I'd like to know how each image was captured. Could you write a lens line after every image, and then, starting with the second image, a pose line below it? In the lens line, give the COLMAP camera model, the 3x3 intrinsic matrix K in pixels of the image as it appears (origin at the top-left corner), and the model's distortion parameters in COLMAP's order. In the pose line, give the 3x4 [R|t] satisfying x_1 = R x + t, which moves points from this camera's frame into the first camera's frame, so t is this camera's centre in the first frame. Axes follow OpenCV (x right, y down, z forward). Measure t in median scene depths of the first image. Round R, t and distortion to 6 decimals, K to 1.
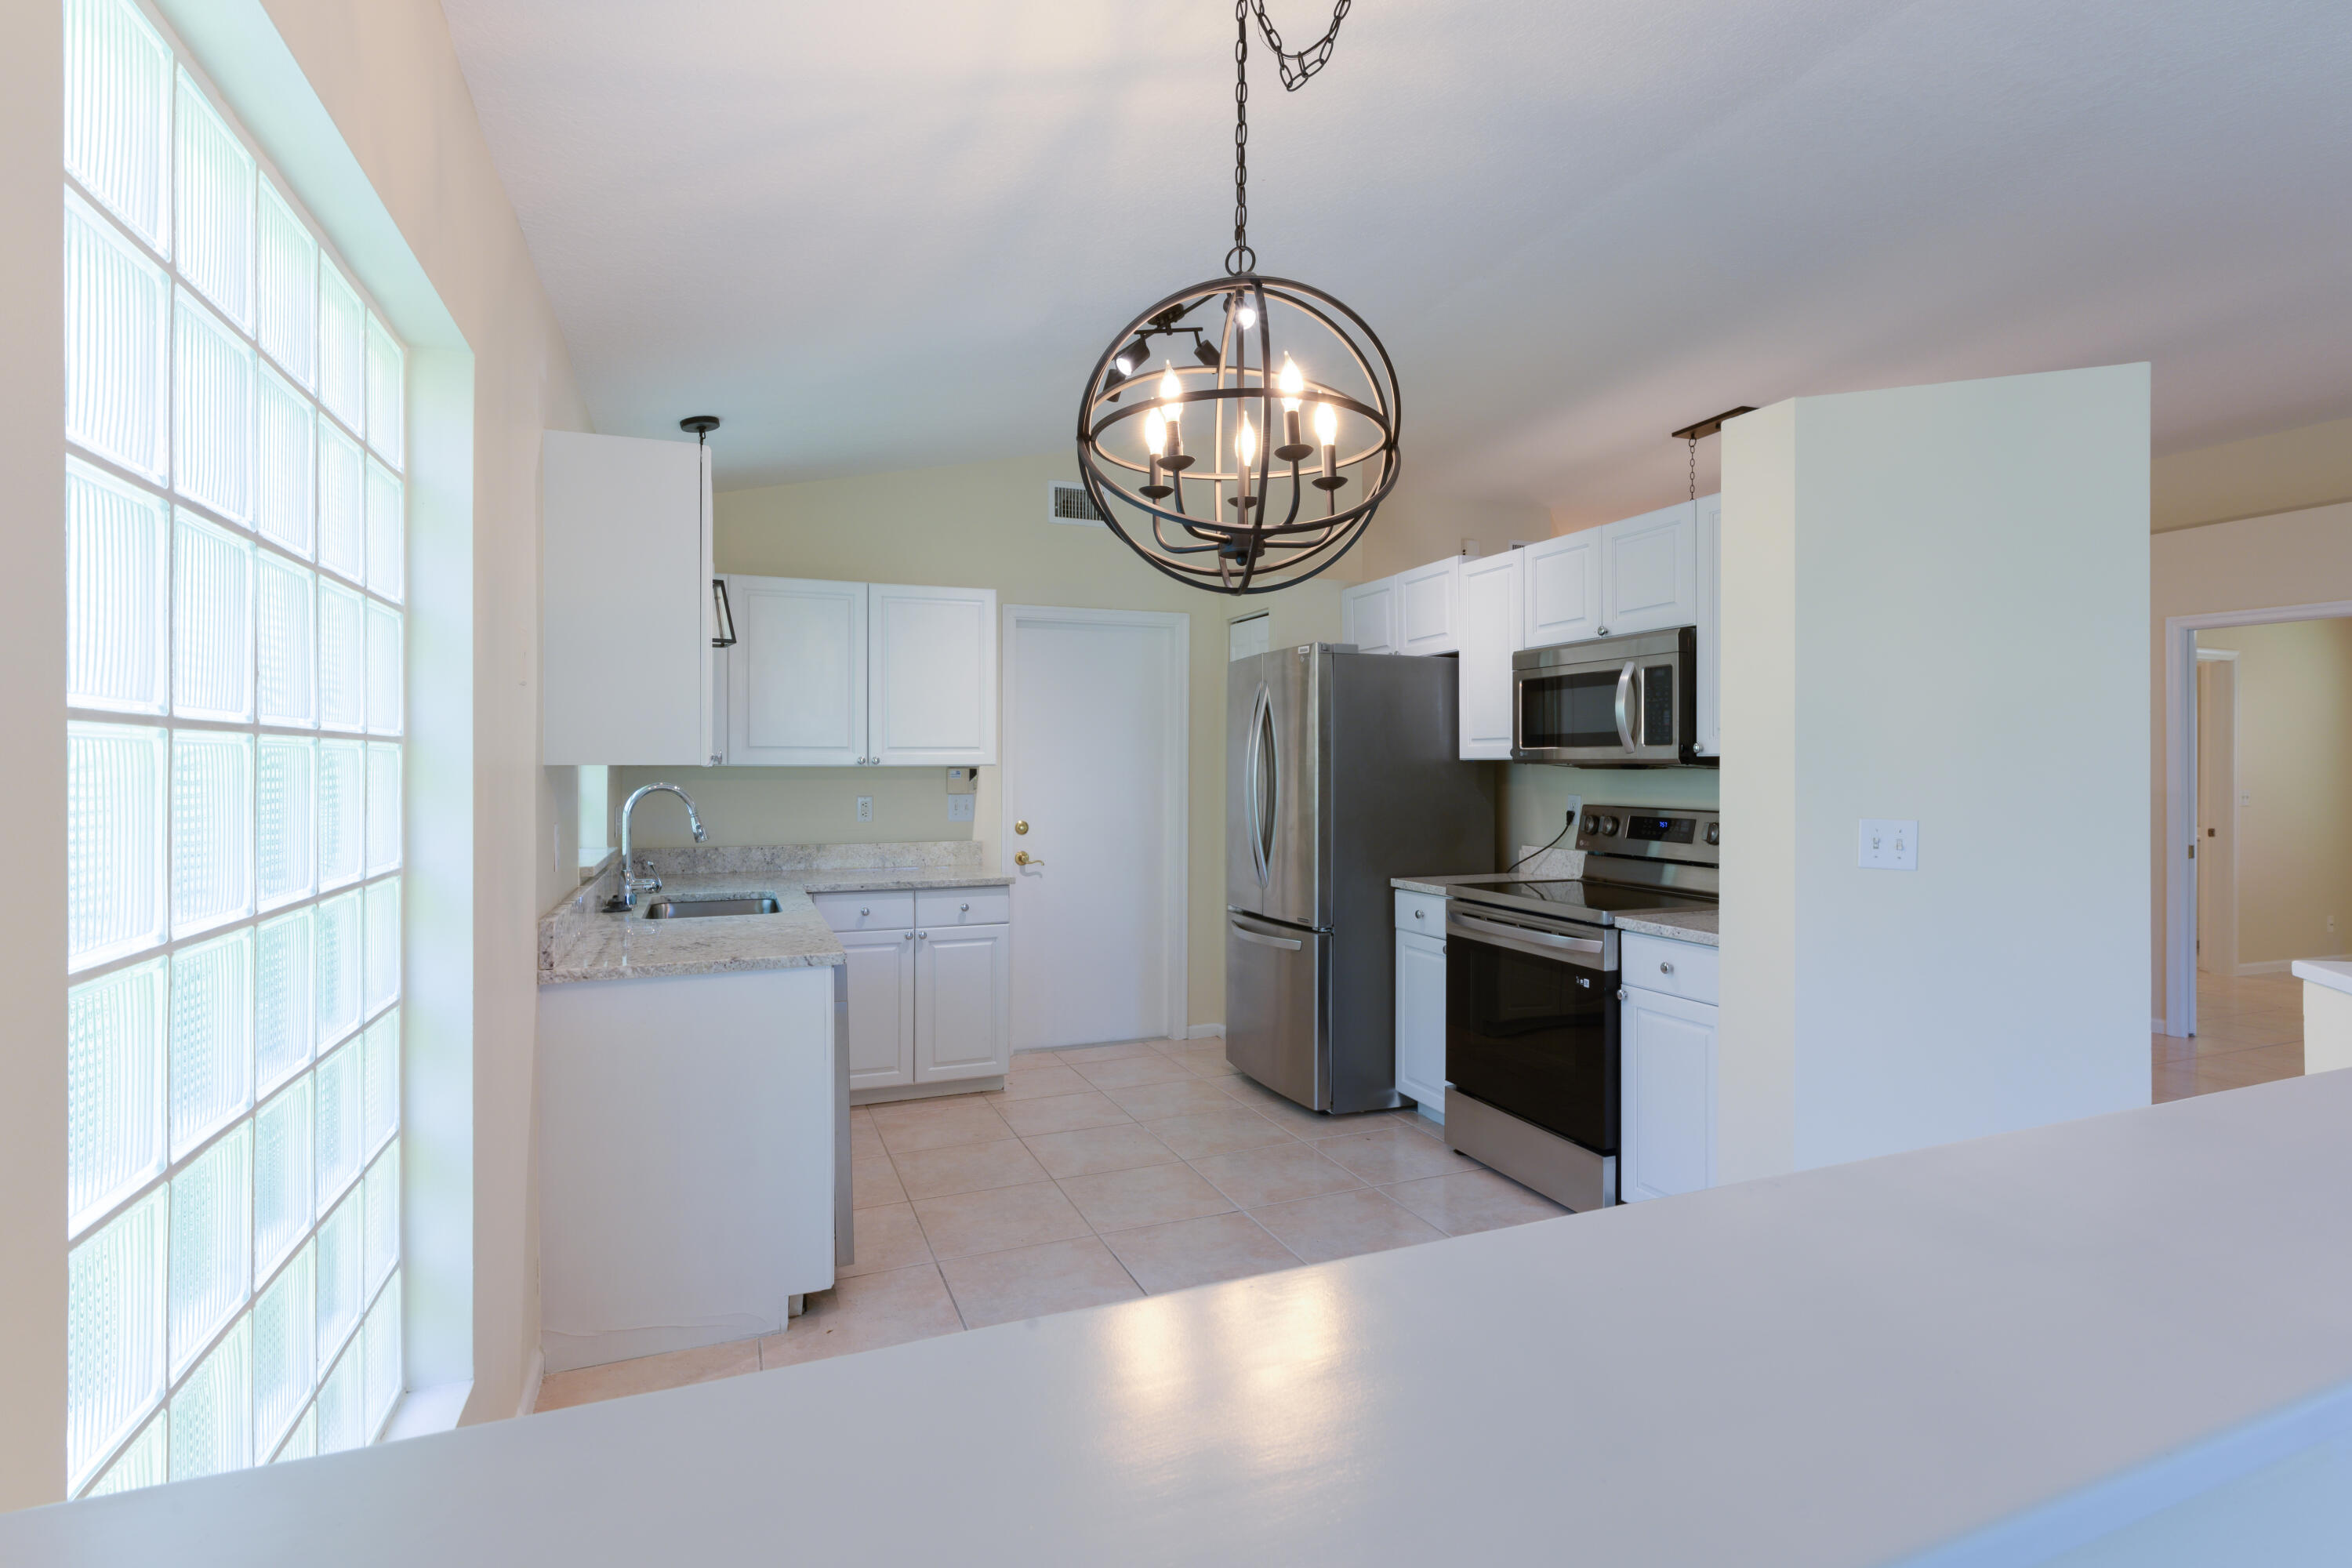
lens RADIAL K [[1137.2, 0, 1175.9], [0, 1137.2, 773.1], [0, 0, 1]] dist [0.026404, -0.002646]
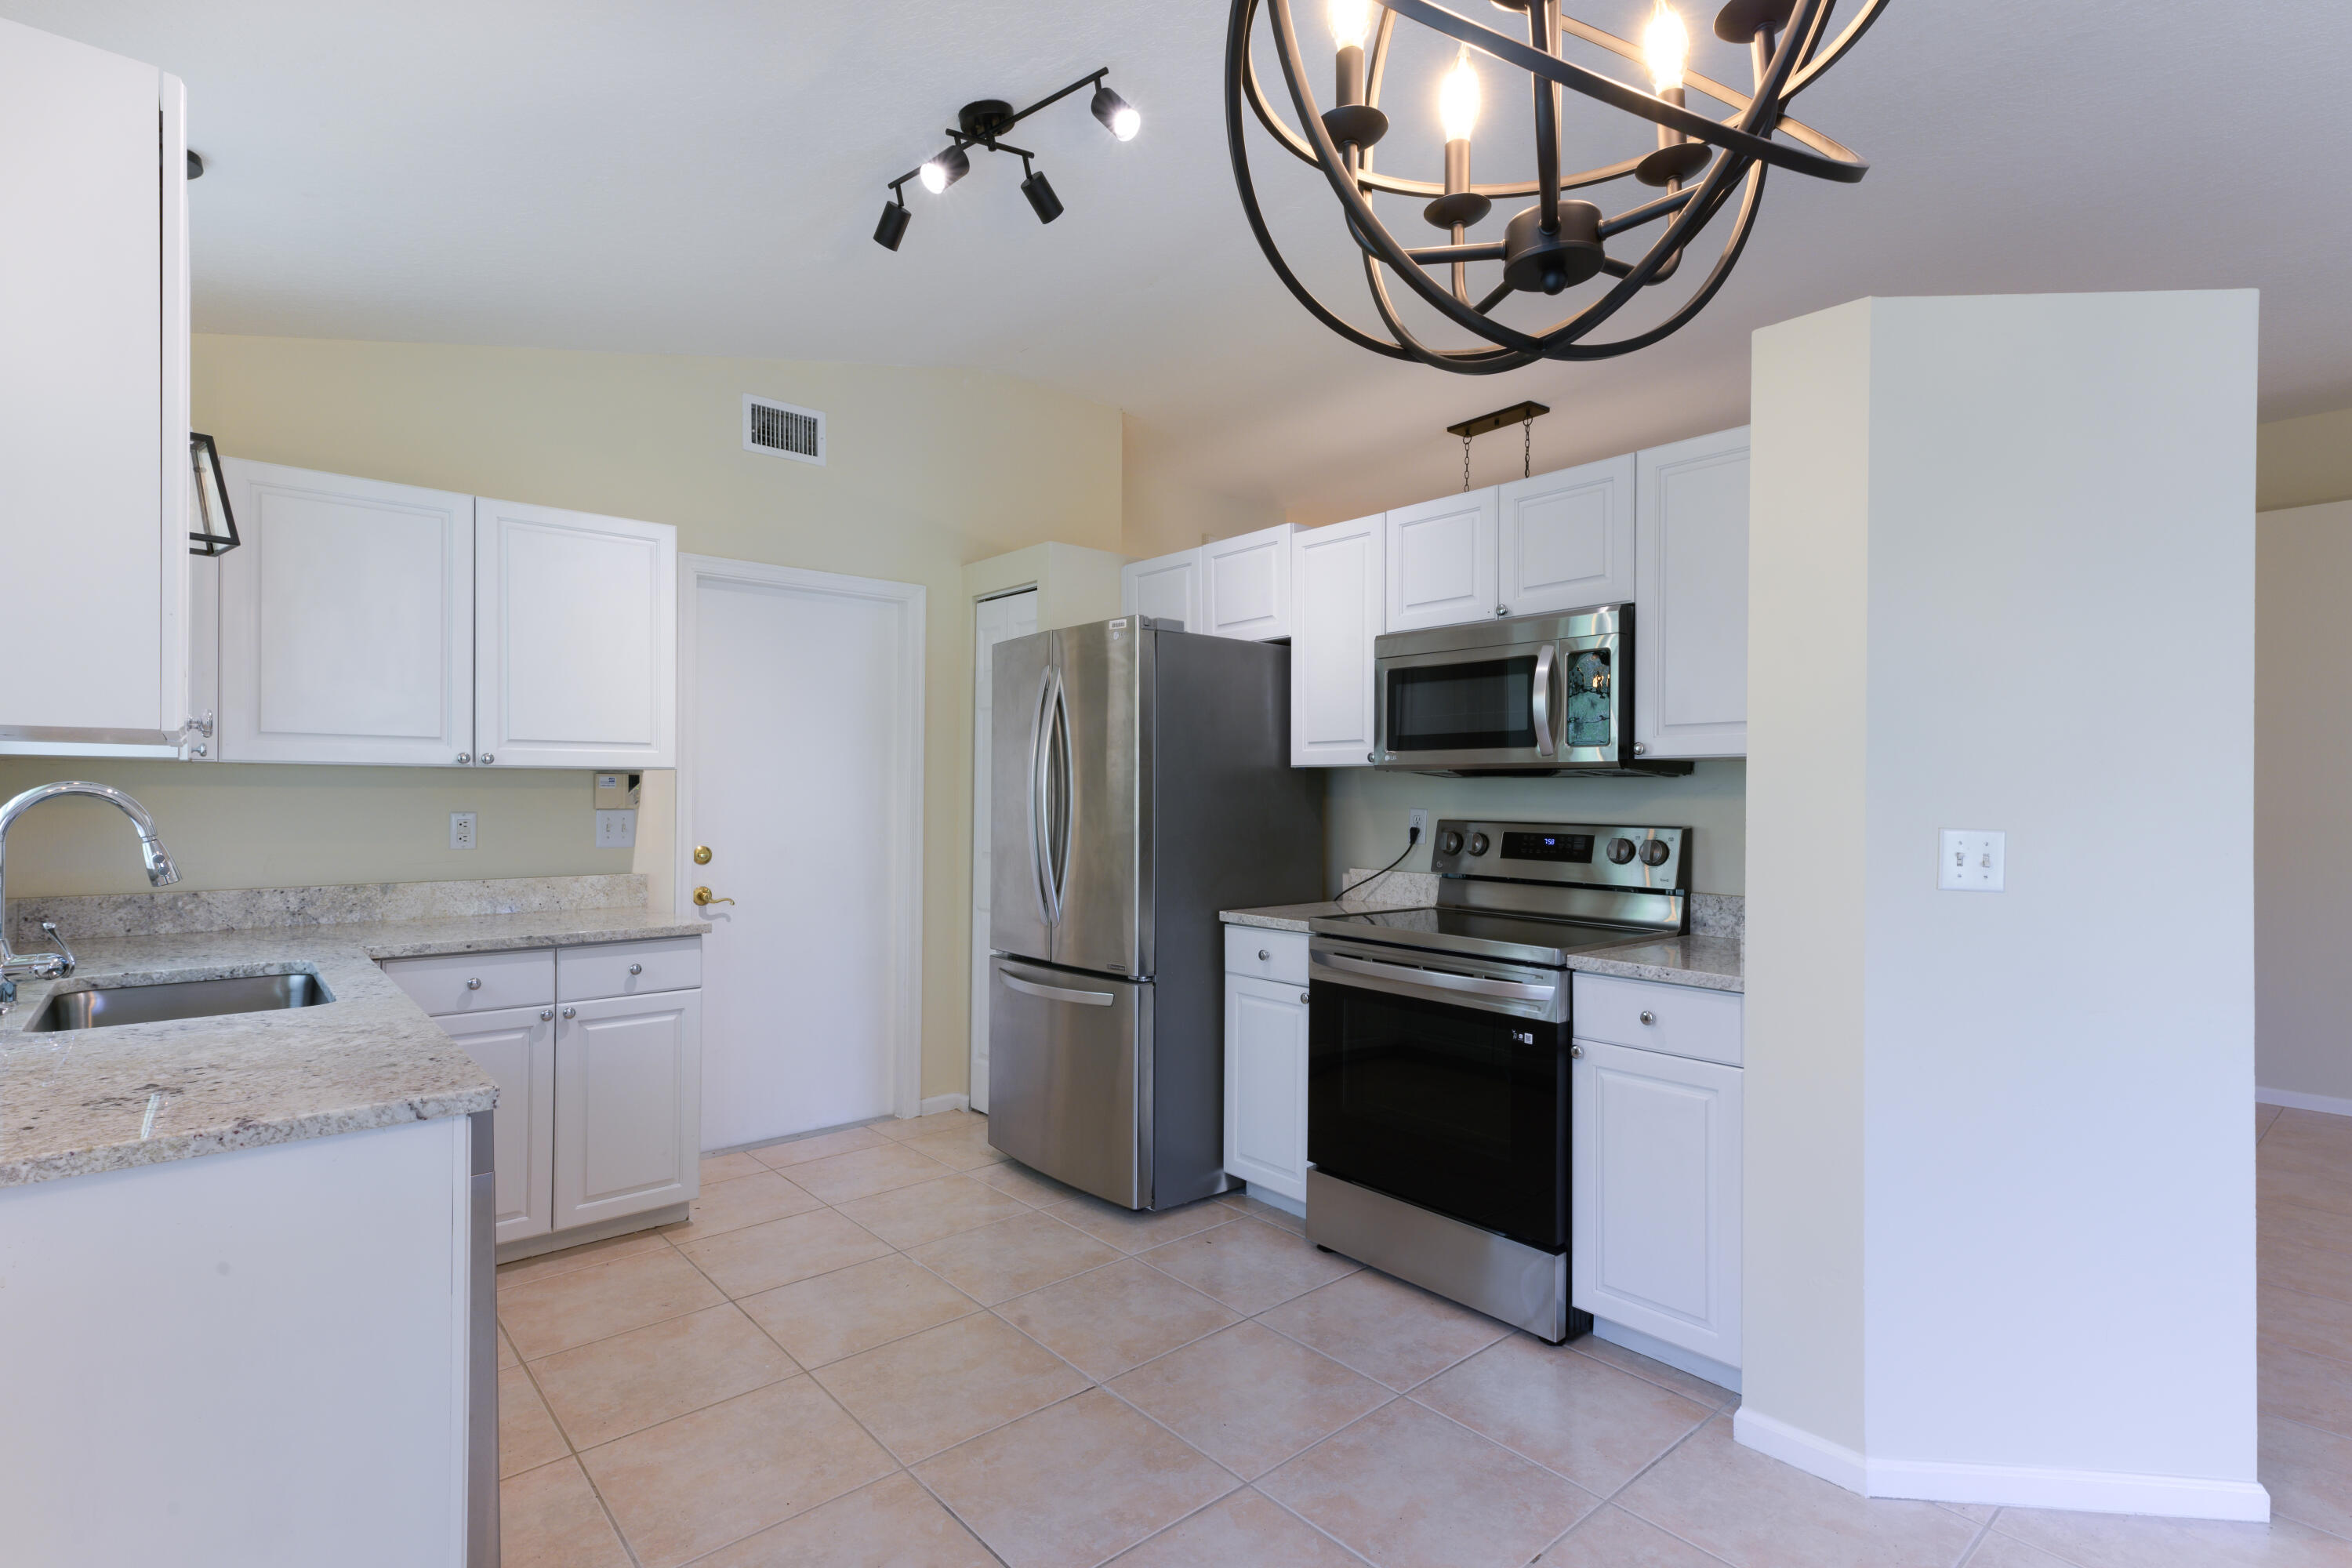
lens RADIAL K [[1137.2, 0, 1178.0], [0, 1137.2, 797.5], [0, 0, 1]] dist [0.026404, -0.002646]
pose [[0.948077, 0.004635, 0.318006, -0.099895], [-0.004468, 0.999989, -0.001254, 0.012591], [-0.318009, -0.000232, 0.948088, 0.242520]]
